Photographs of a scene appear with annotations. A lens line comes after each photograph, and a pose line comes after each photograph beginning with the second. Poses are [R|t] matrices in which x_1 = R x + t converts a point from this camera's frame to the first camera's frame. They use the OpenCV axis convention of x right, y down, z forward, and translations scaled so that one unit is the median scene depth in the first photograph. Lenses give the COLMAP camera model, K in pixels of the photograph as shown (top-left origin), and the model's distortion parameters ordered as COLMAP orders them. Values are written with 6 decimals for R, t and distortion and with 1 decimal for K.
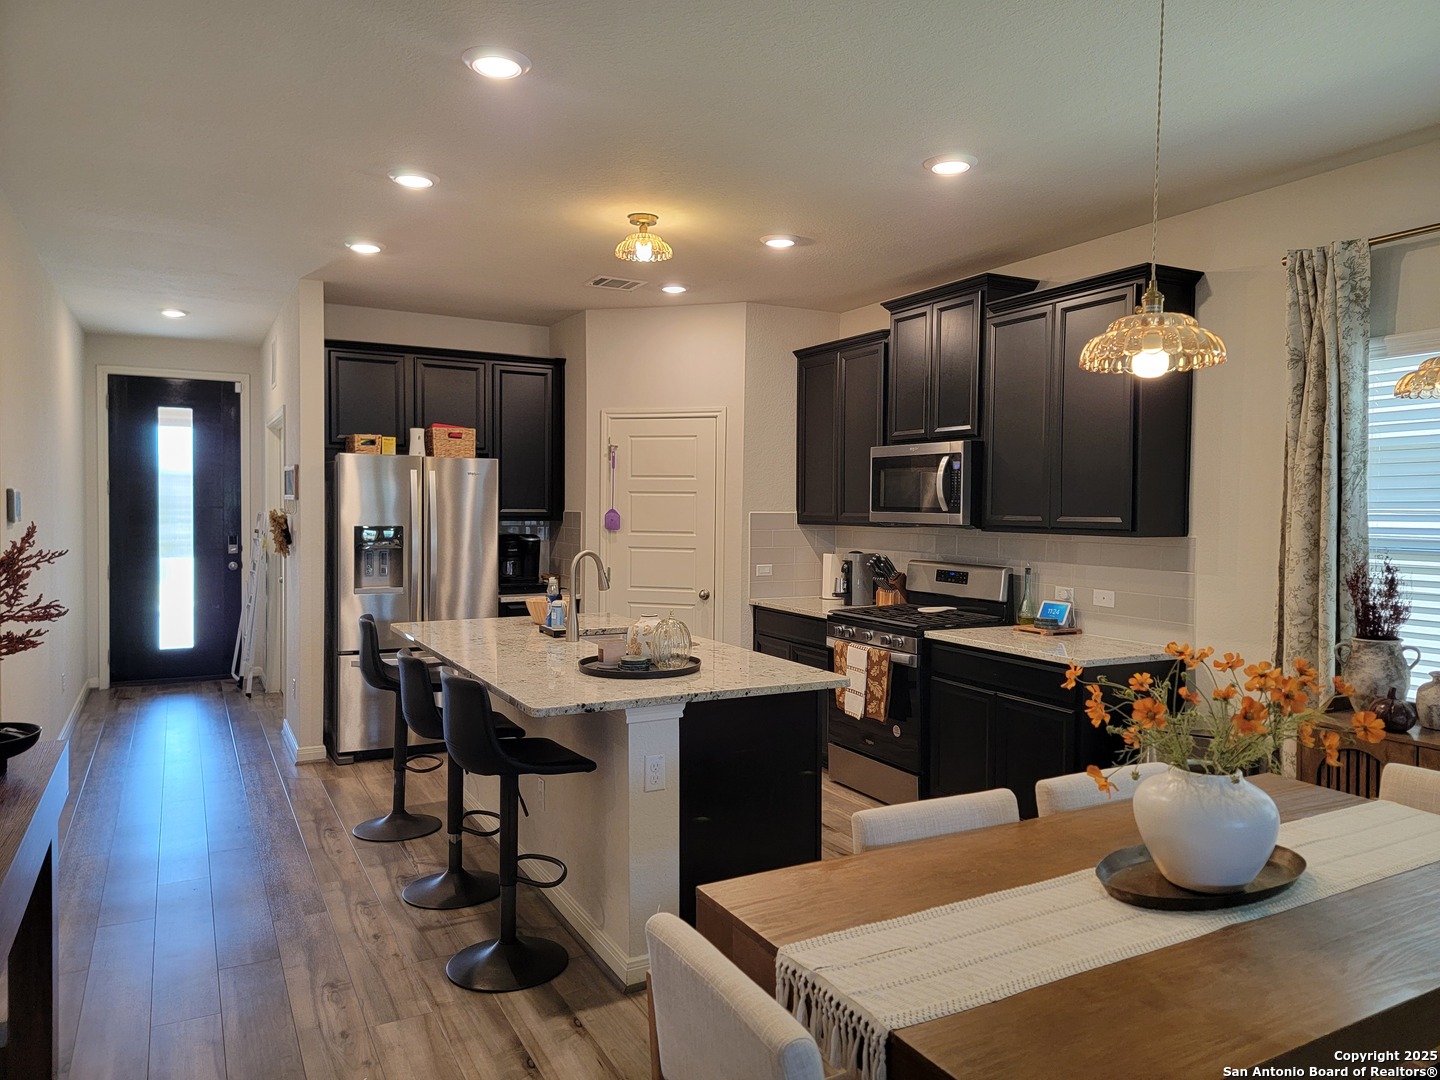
lens RADIAL K [[988.2, 0, 728.9], [0, 988.2, 524.0], [0, 0, 1]] dist [0.055454, -0.000269]
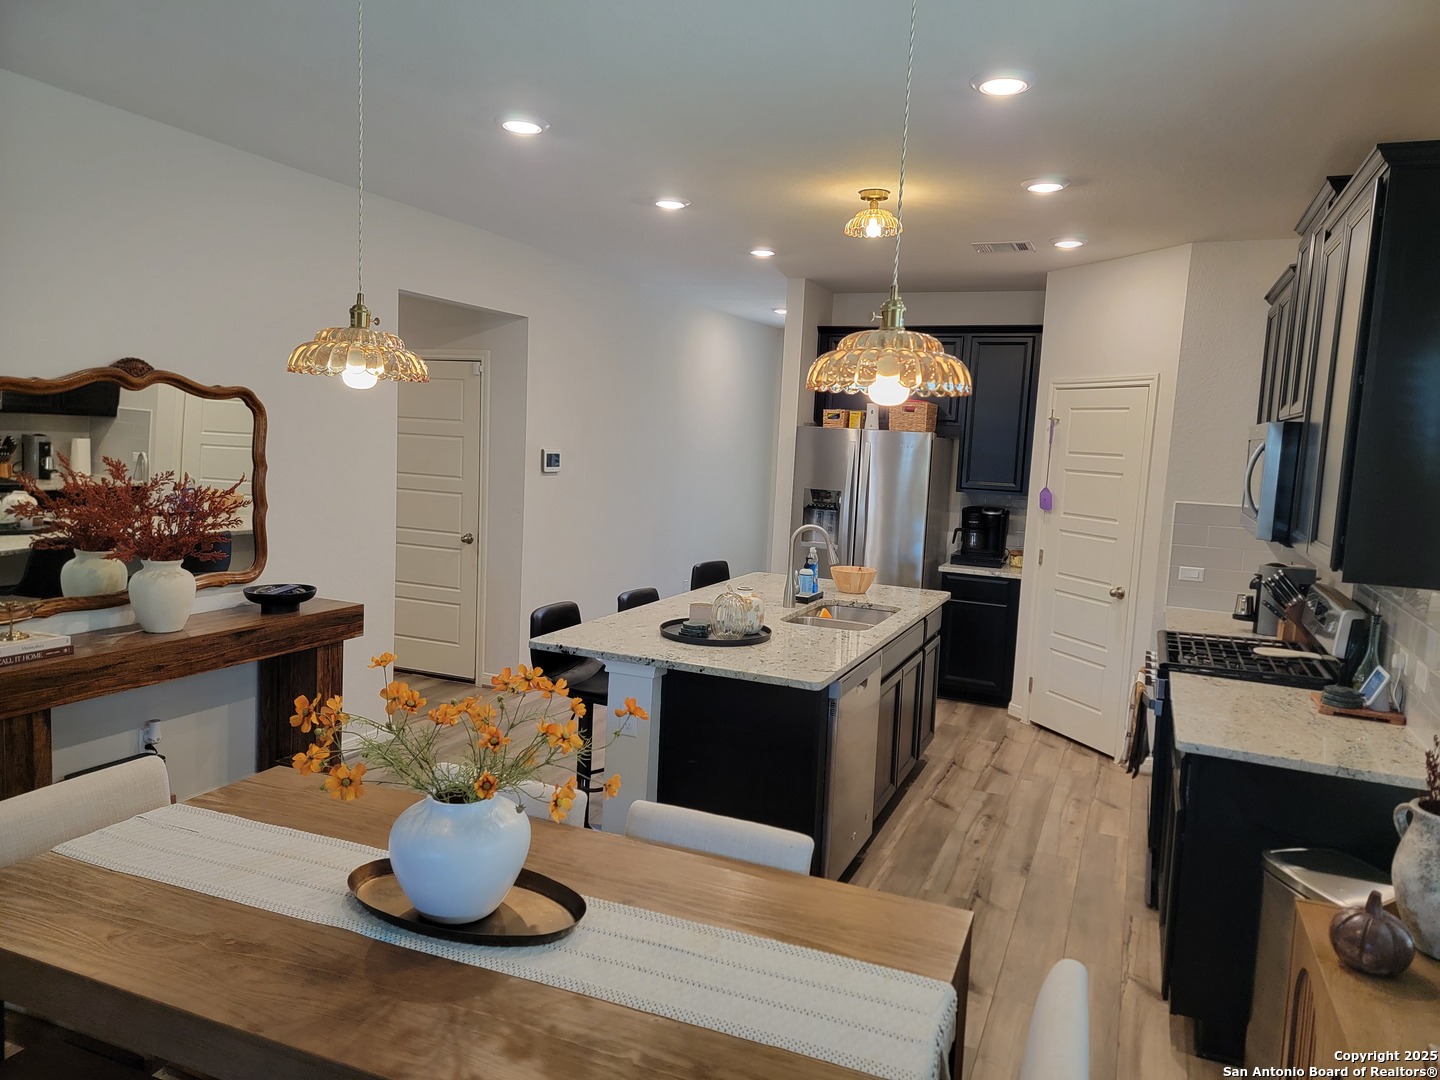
lens RADIAL K [[985.0, 0, 720.0], [0, 985.0, 540.0], [0, 0, 1]] dist [0.022072, -0.001523]
pose [[0.613030, 0.103614, -0.783236, 0.617738], [-0.055105, 0.994556, 0.088440, -0.045163], [0.788136, -0.011056, 0.615402, 0.274093]]
